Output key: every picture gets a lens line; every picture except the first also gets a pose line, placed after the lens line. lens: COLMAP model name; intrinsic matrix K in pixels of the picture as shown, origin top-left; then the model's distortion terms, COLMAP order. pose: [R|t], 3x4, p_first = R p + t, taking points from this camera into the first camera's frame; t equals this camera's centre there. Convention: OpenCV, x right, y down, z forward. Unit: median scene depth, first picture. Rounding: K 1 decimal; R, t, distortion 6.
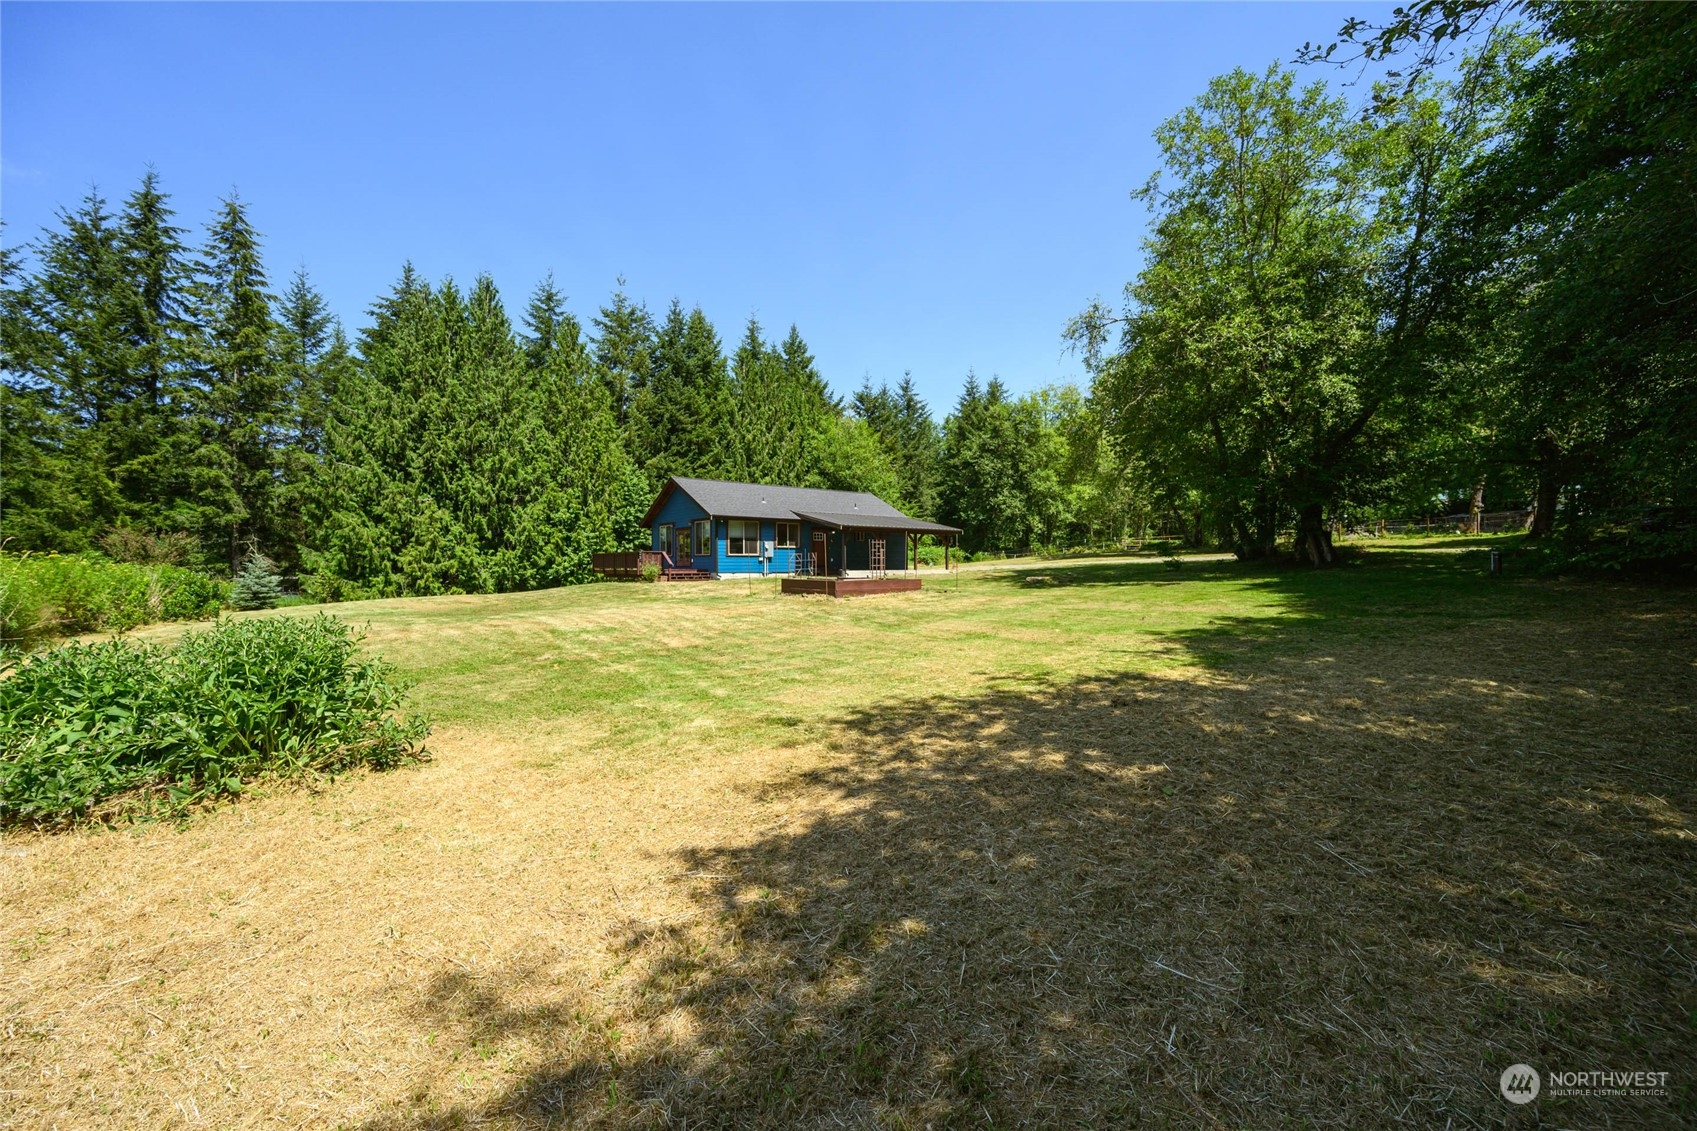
lens RADIAL K [[662.6, 0, 848.5], [0, 662.6, 565.5], [0, 0, 1]] dist [-0.000399, -0.000211]
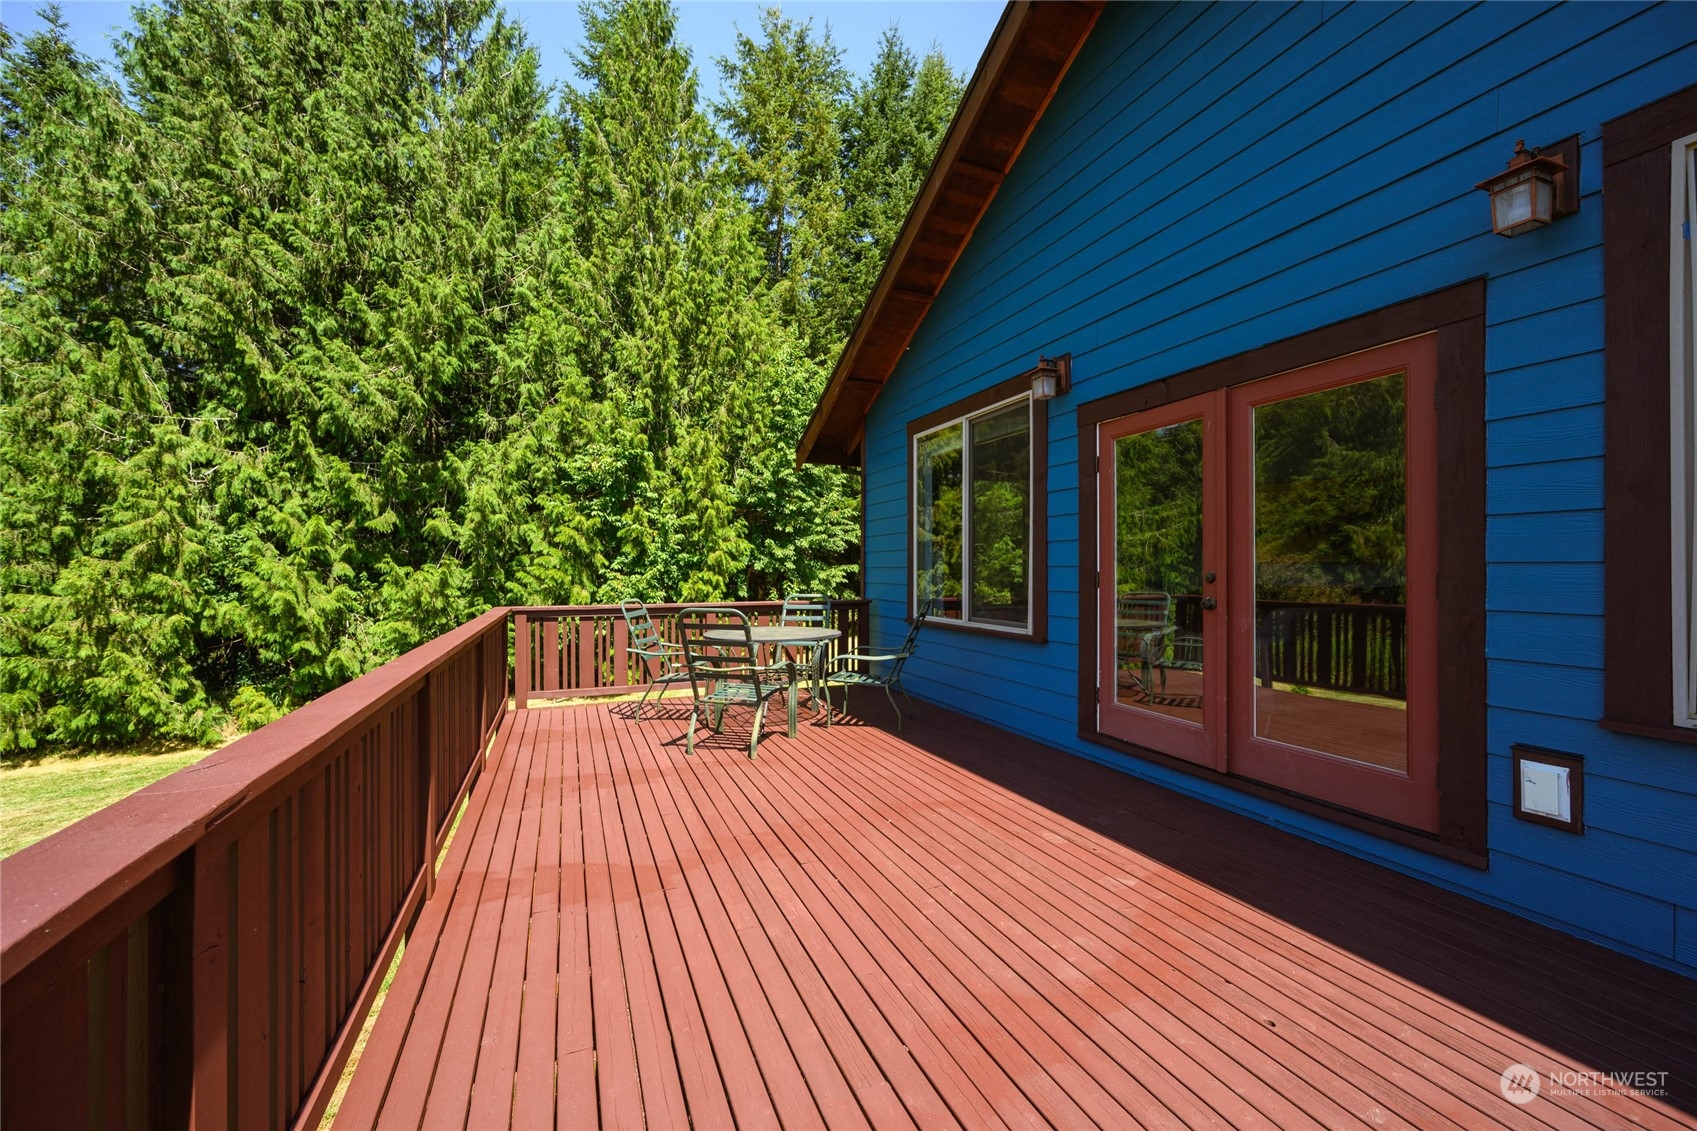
lens RADIAL K [[657.9, 0, 848.5], [0, 657.9, 565.5], [0, 0, 1]] dist [0.000262, -0.000130]
pose [[0.965231, 0.000753, -0.261399, -0.290028], [-0.002160, 0.999985, -0.005094, -0.029547], [0.261391, 0.005481, 0.965217, 0.945578]]
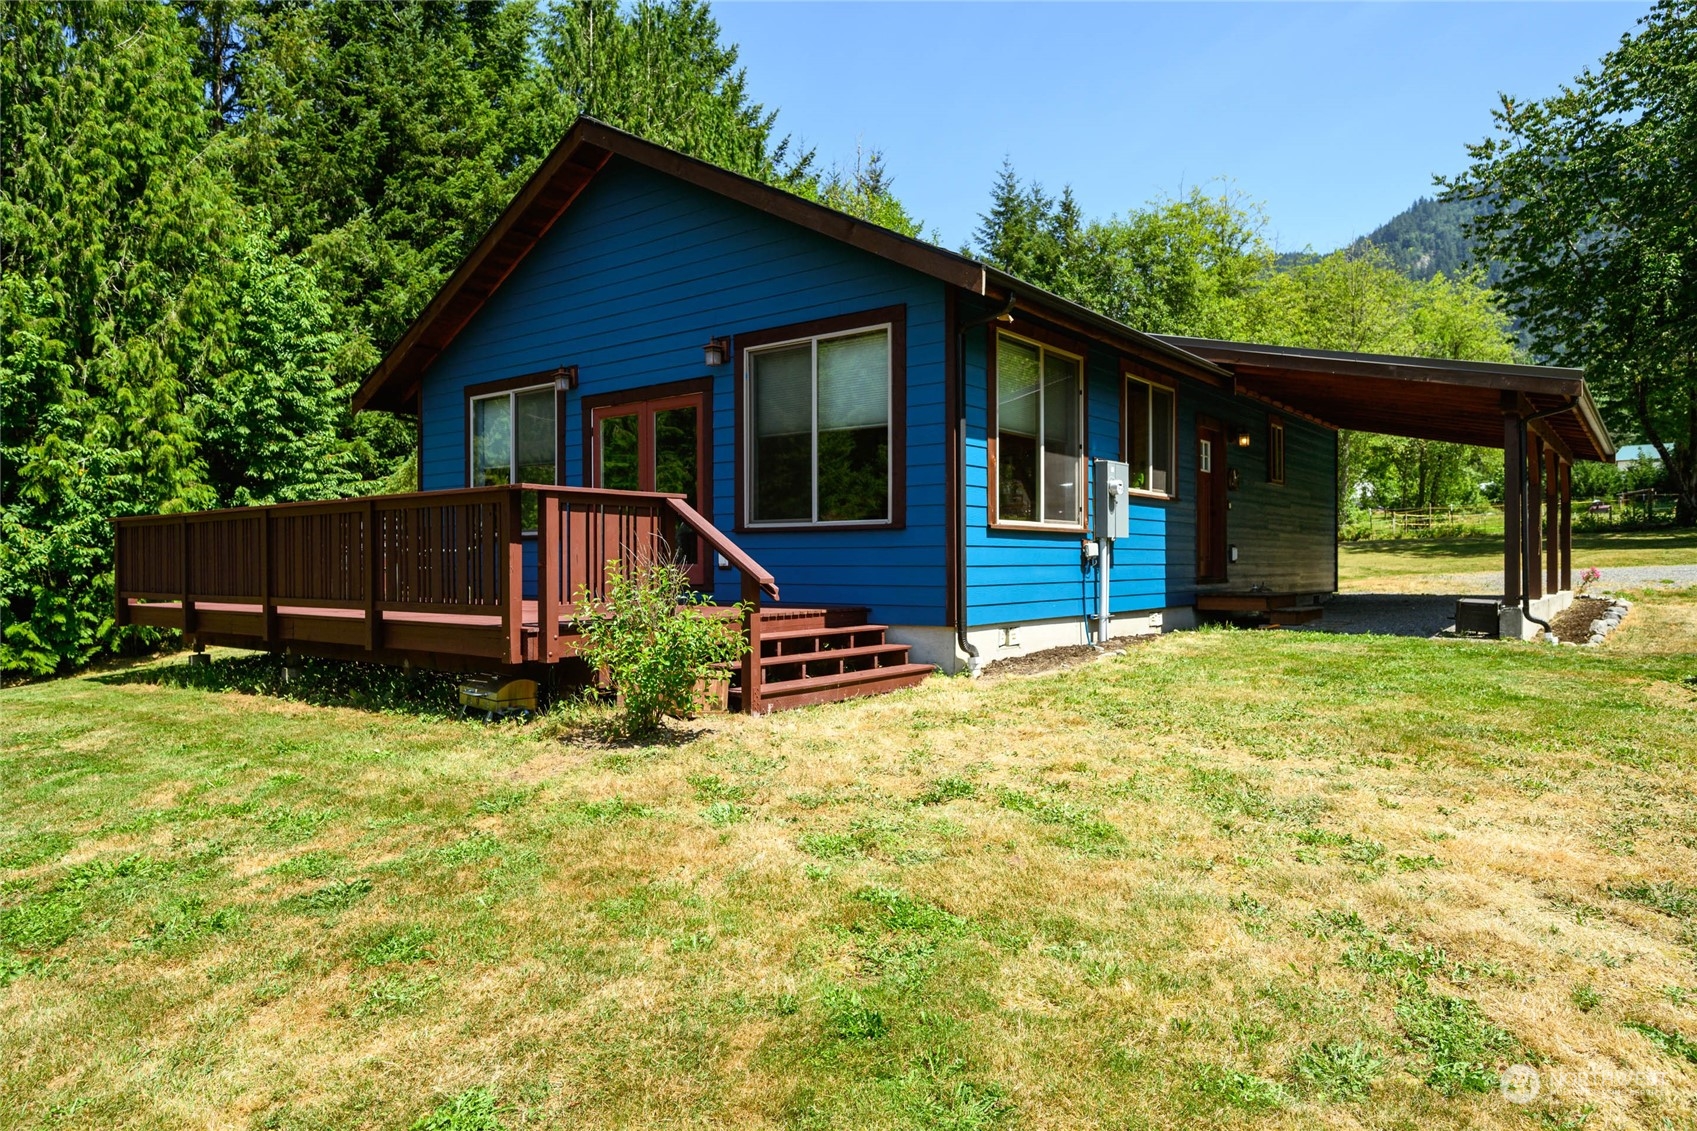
lens RADIAL K [[1042.1, 0, 845.0], [0, 1042.1, 567.7], [0, 0, 1]] dist [-0.003074, -0.000435]
pose [[0.970899, -0.002480, 0.239476, -0.278834], [0.001575, 0.999991, 0.003971, -0.005590], [-0.239484, -0.003478, 0.970894, 0.723798]]
